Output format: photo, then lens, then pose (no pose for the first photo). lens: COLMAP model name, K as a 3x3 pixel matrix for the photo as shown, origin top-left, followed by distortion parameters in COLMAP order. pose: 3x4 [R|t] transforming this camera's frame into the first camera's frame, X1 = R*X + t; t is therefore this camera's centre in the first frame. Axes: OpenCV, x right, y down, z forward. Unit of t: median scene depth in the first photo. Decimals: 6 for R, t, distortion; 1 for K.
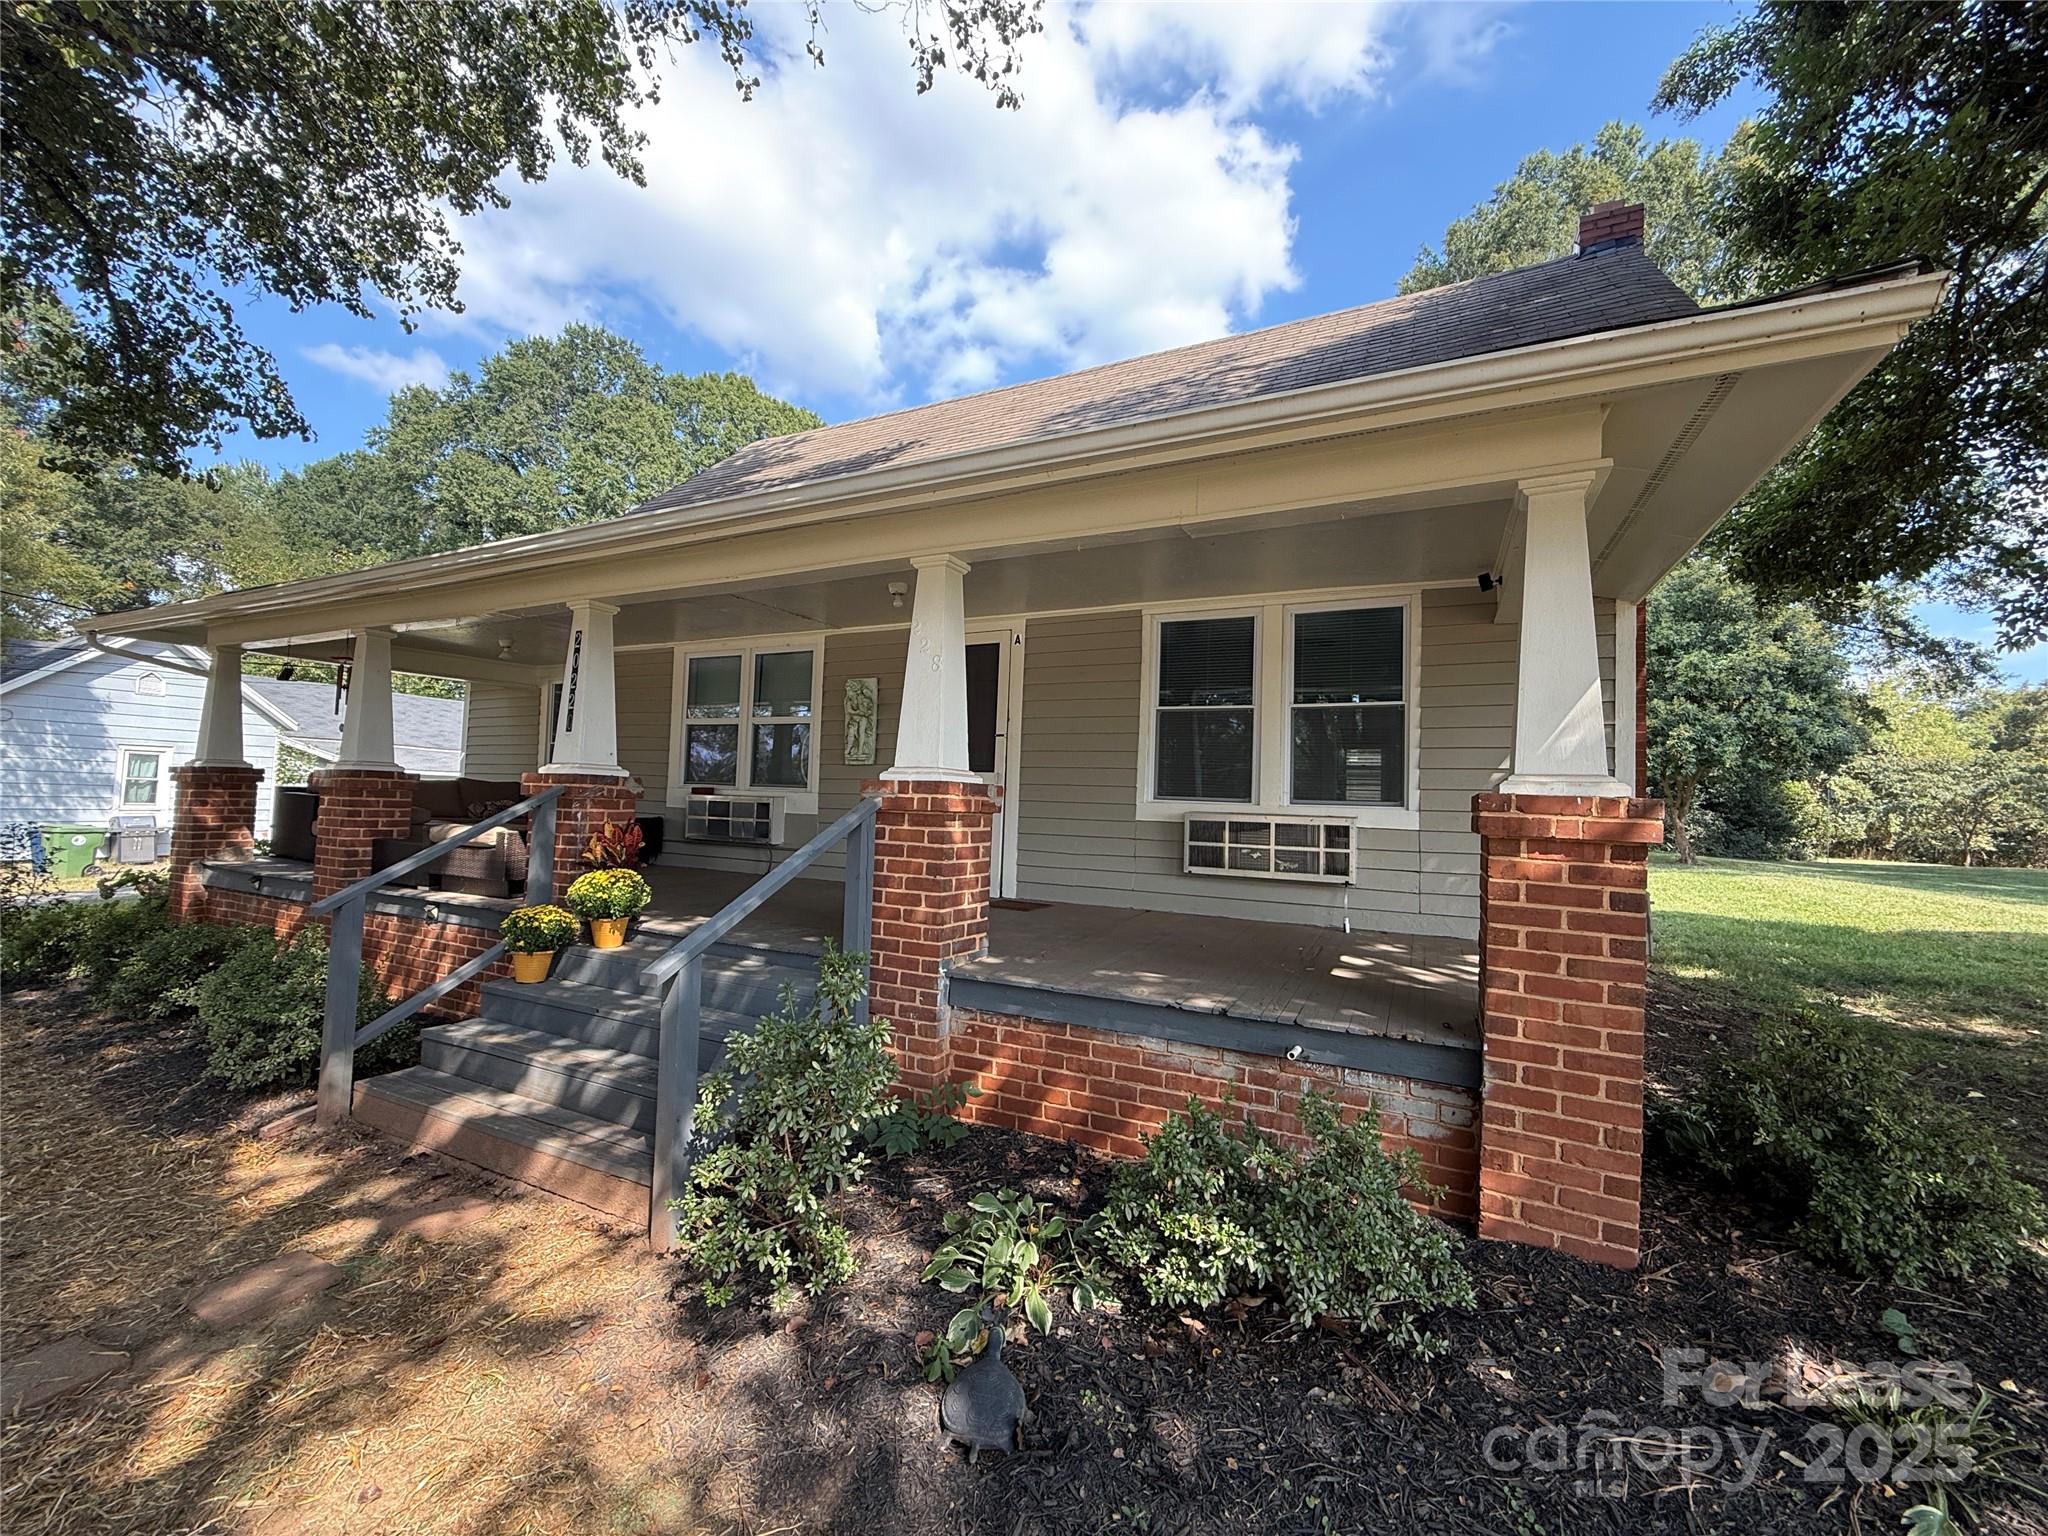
lens RADIAL K [[817.7, 0, 1024.0], [0, 817.7, 768.0], [0, 0, 1]] dist [-0.001191, -0.000324]
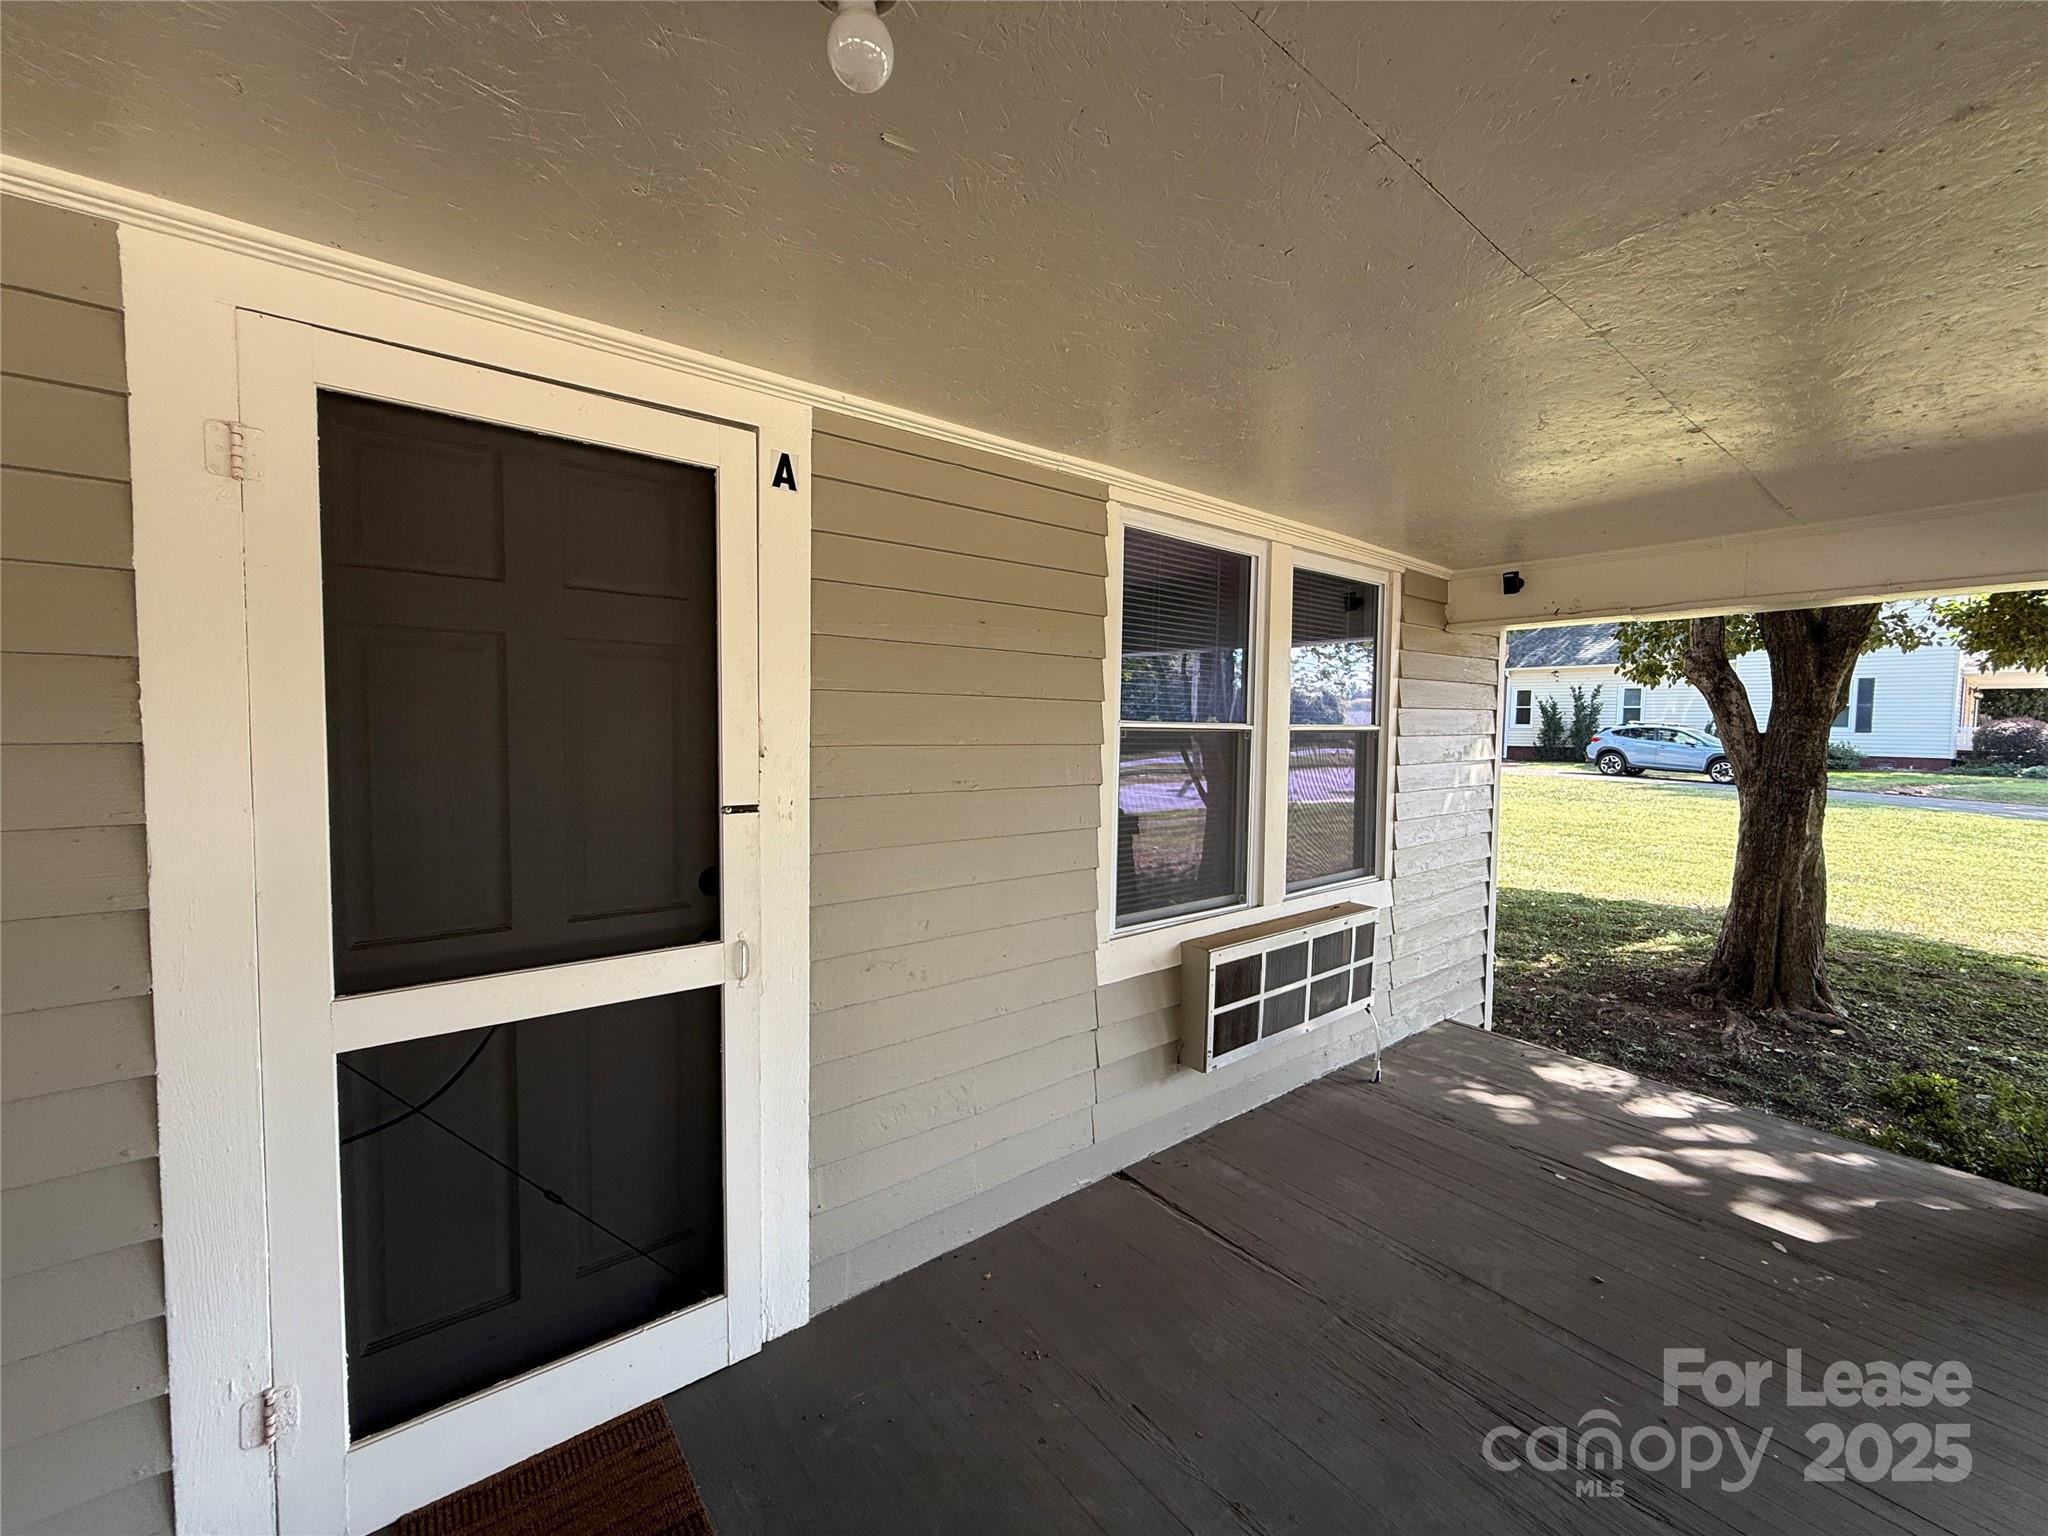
lens RADIAL K [[817.7, 0, 1024.0], [0, 817.7, 768.0], [0, 0, 1]] dist [-0.001191, -0.000324]
pose [[0.416045, -0.076800, 0.906095, -0.296858], [-0.038270, 0.994066, 0.101828, -0.105443], [-0.908539, -0.077041, 0.410636, 0.983670]]
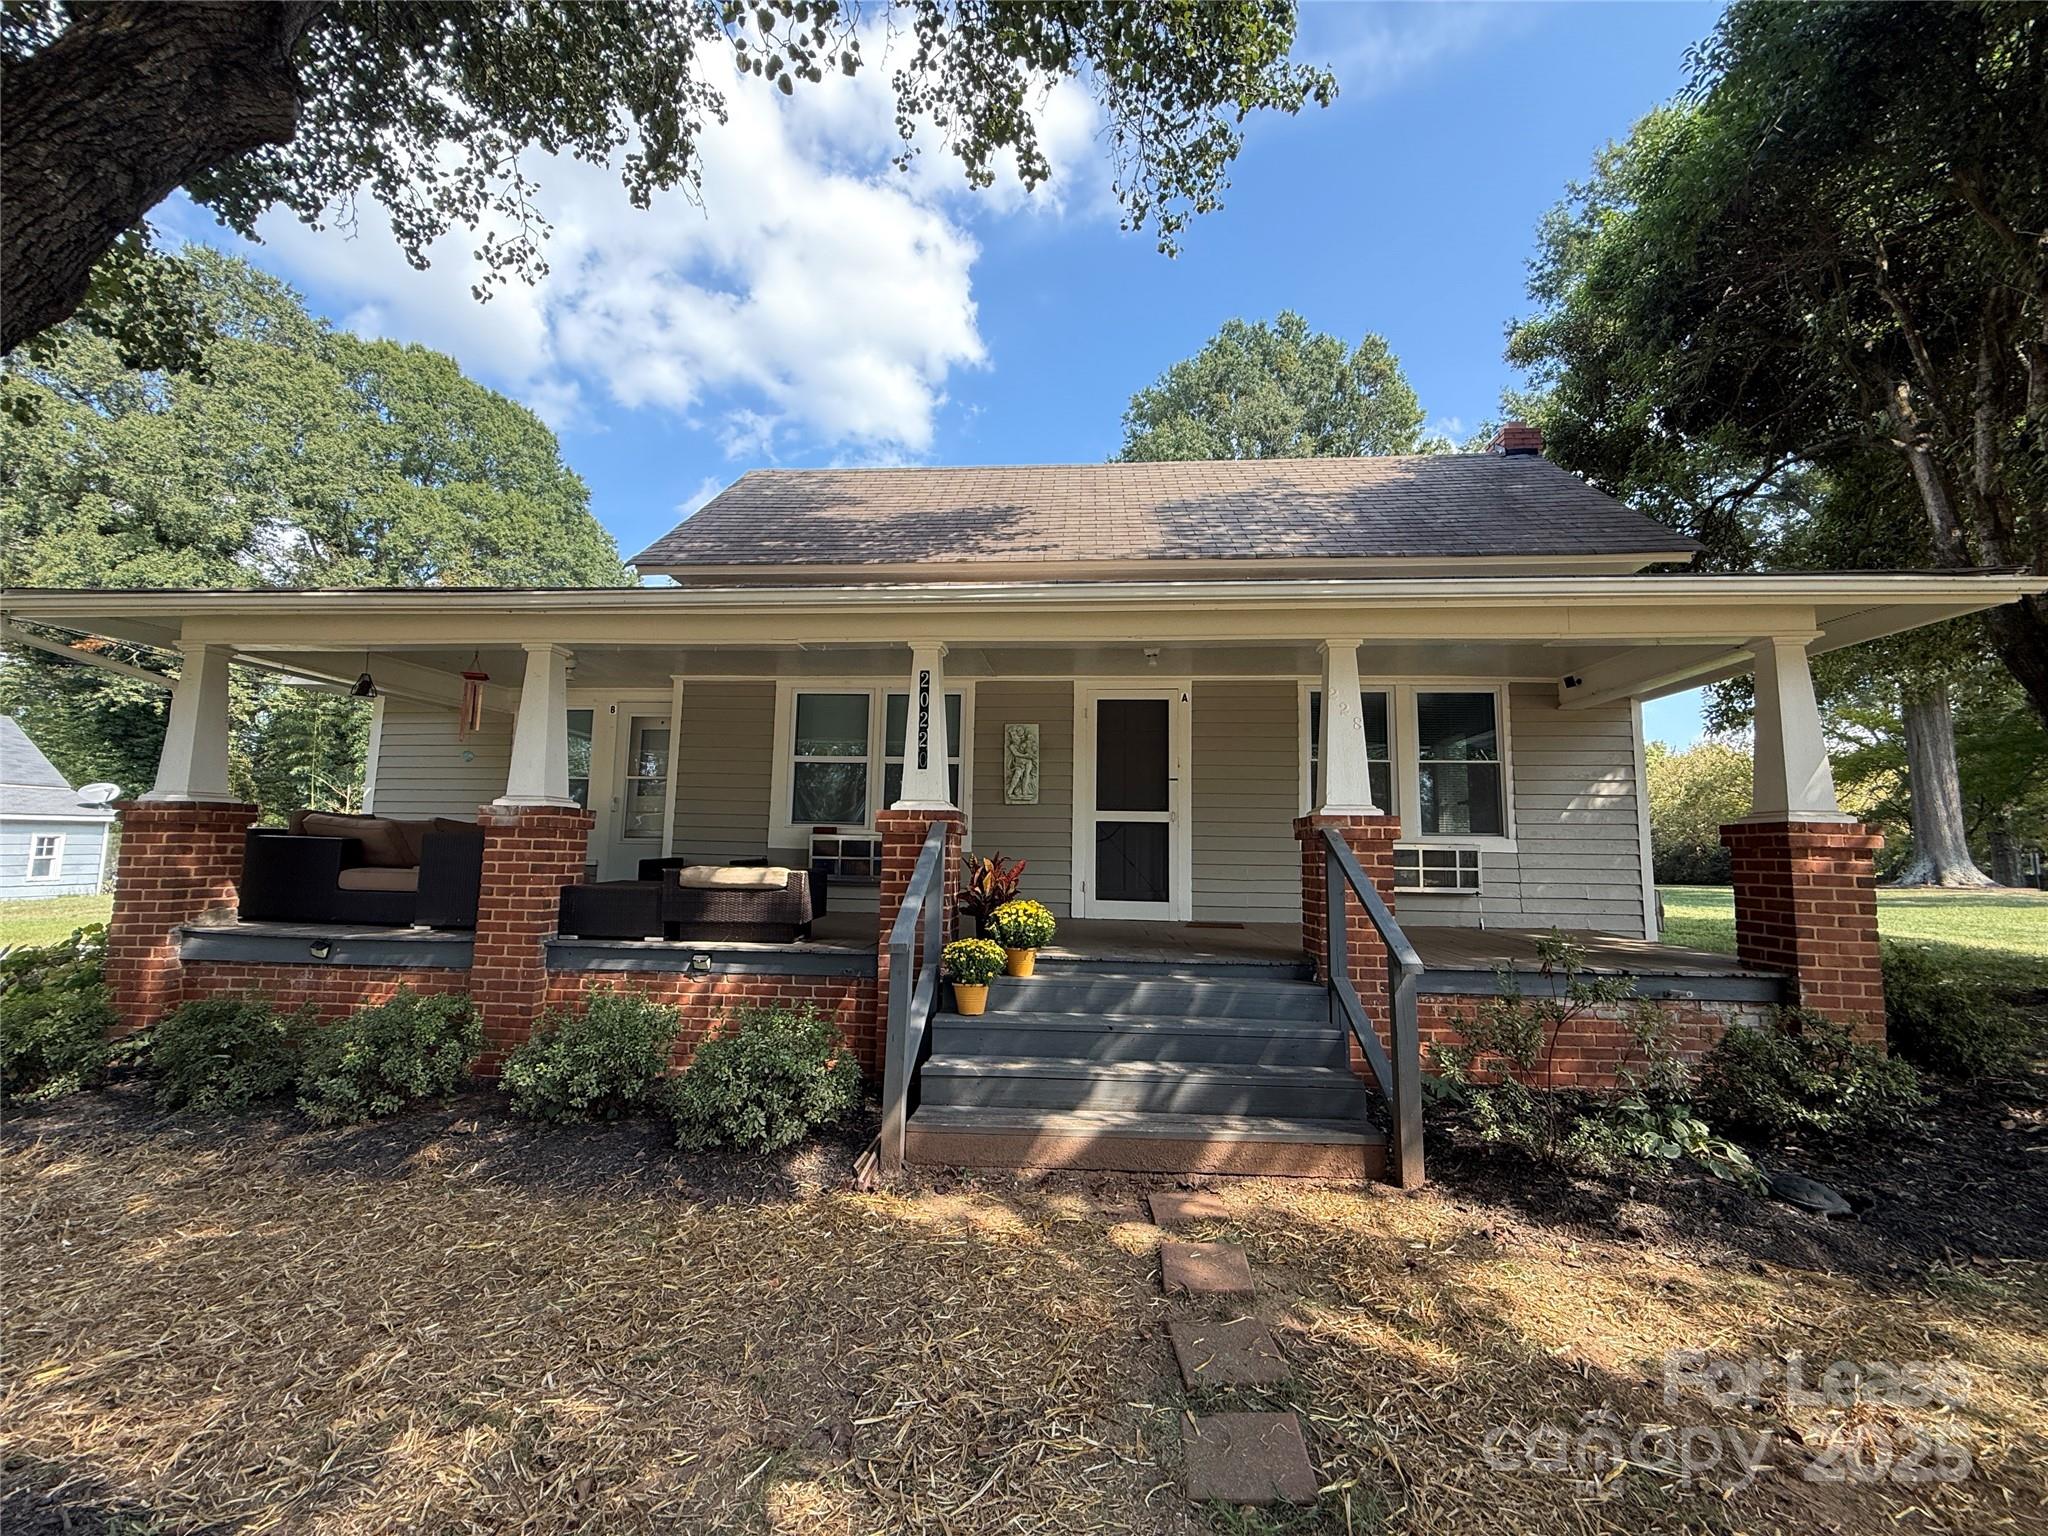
lens RADIAL K [[812.0, 0, 1027.2], [0, 812.0, 765.9], [0, 0, 1]] dist [0.000040, -0.000133]
pose [[0.927711, 0.023549, 0.372555, -0.797835], [-0.002869, 0.998429, -0.055966, 0.007485], [-0.373287, 0.050852, 0.926321, 0.017072]]
